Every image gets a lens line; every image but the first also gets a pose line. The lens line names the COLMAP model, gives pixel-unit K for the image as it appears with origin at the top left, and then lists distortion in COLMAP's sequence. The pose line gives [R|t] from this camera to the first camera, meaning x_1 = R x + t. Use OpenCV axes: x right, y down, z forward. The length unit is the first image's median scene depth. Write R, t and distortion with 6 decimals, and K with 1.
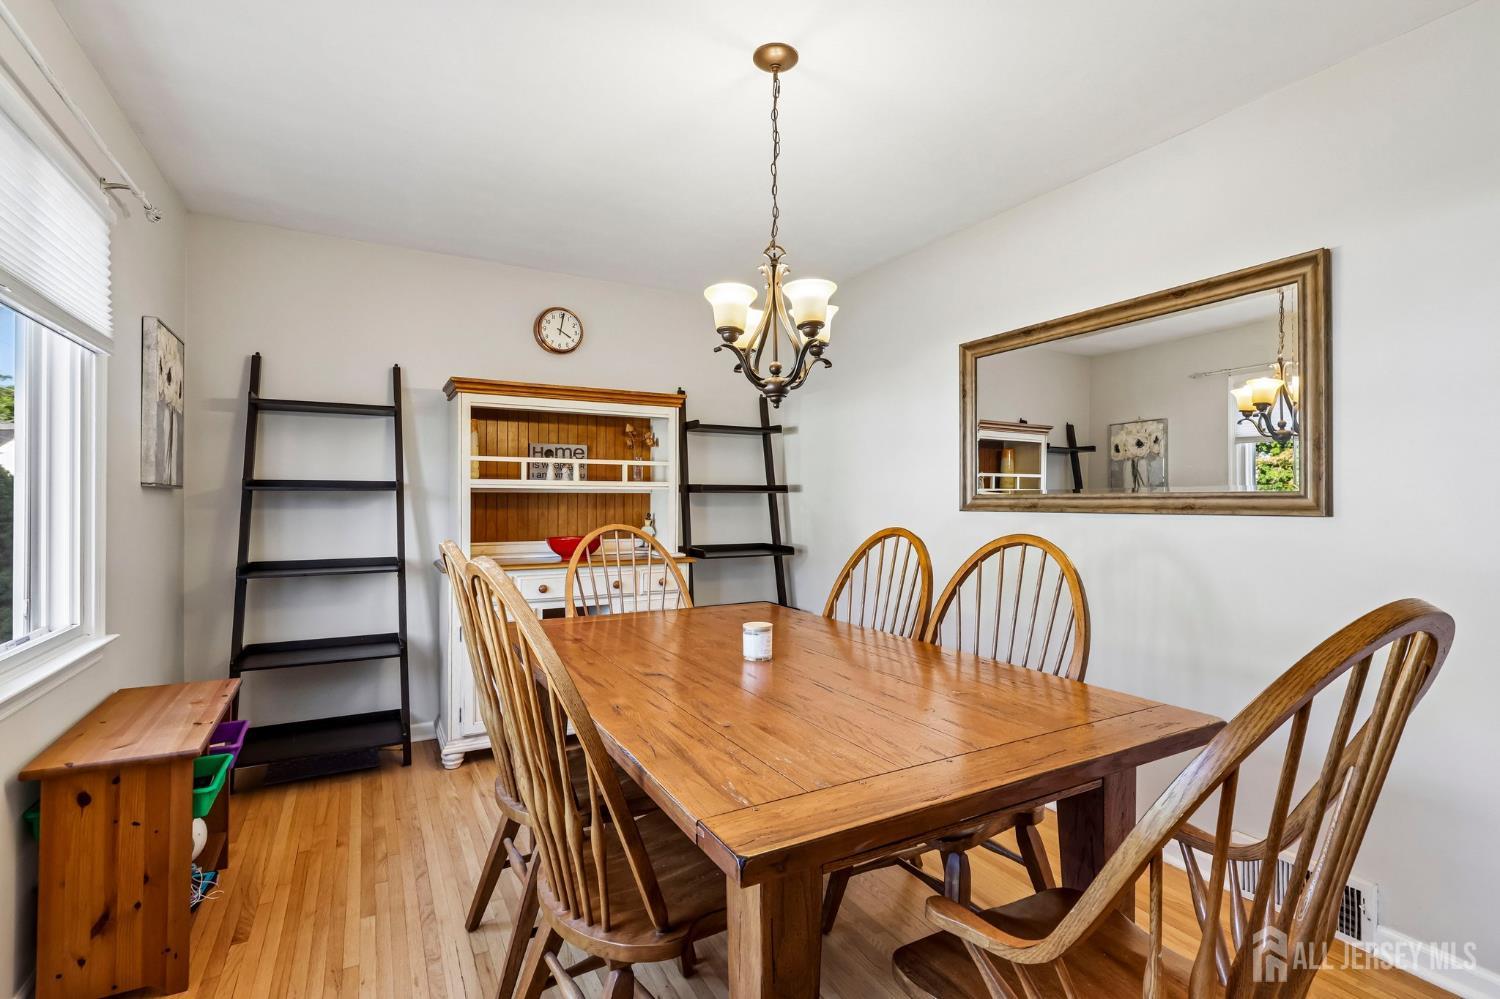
lens RADIAL K [[698.8, 0, 744.6], [0, 698.8, 497.4], [0, 0, 1]] dist [0.001744, 0.001610]
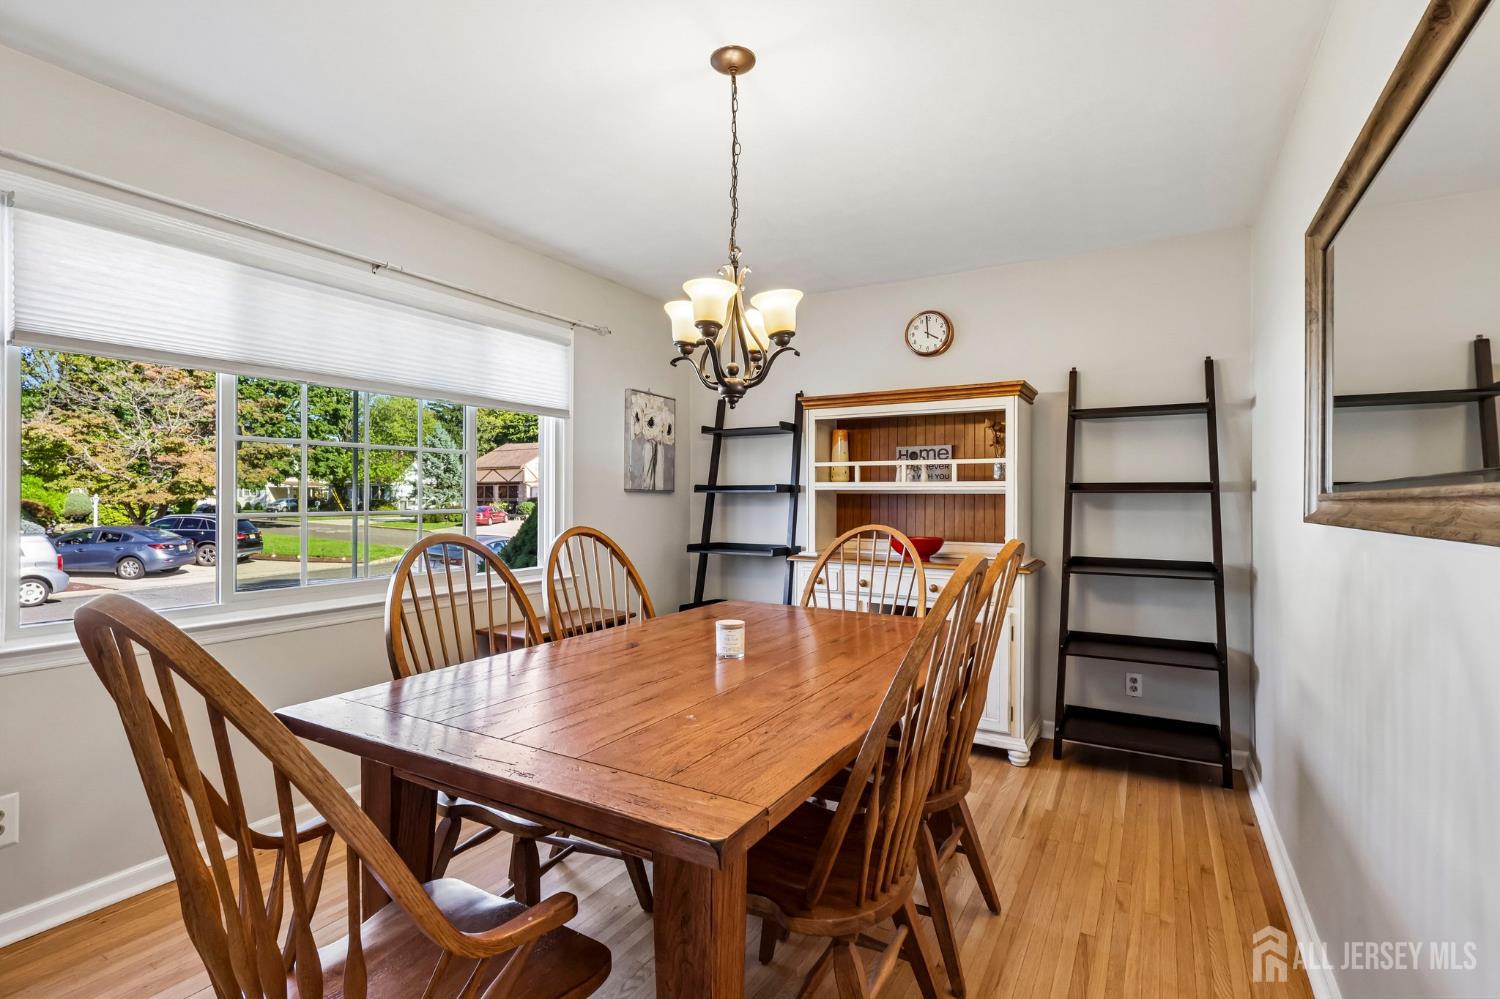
lens RADIAL K [[698.8, 0, 752.0], [0, 698.8, 498.3], [0, 0, 1]] dist [0.001744, 0.001610]
pose [[0.503568, 0.002998, -0.863950, 0.491229], [-0.003740, 0.999992, 0.001291, -0.000381], [0.863948, 0.002581, 0.503575, 0.274181]]
